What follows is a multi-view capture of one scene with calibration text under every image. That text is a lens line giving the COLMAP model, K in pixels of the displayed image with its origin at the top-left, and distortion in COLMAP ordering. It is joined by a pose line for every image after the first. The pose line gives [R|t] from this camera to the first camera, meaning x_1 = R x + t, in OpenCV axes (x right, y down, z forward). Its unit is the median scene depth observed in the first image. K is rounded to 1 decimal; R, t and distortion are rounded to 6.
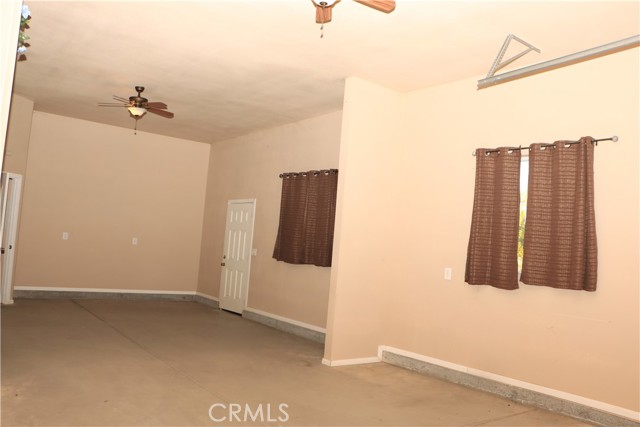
lens RADIAL K [[528.6, 0, 320.6], [0, 528.6, 211.9], [0, 0, 1]] dist [-0.147709, 0.085173]
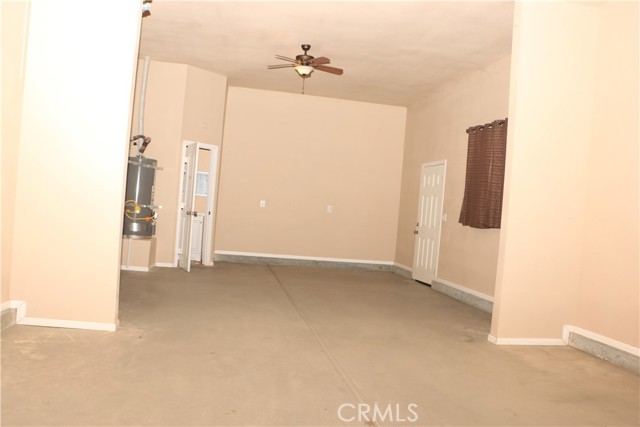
lens RADIAL K [[528.6, 0, 317.4], [0, 528.6, 207.6], [0, 0, 1]] dist [-0.147709, 0.085173]
pose [[0.896431, -0.008747, -0.443098, 0.087975], [0.021954, 0.999454, 0.024684, 0.034977], [0.442640, -0.031855, 0.896133, 0.099222]]
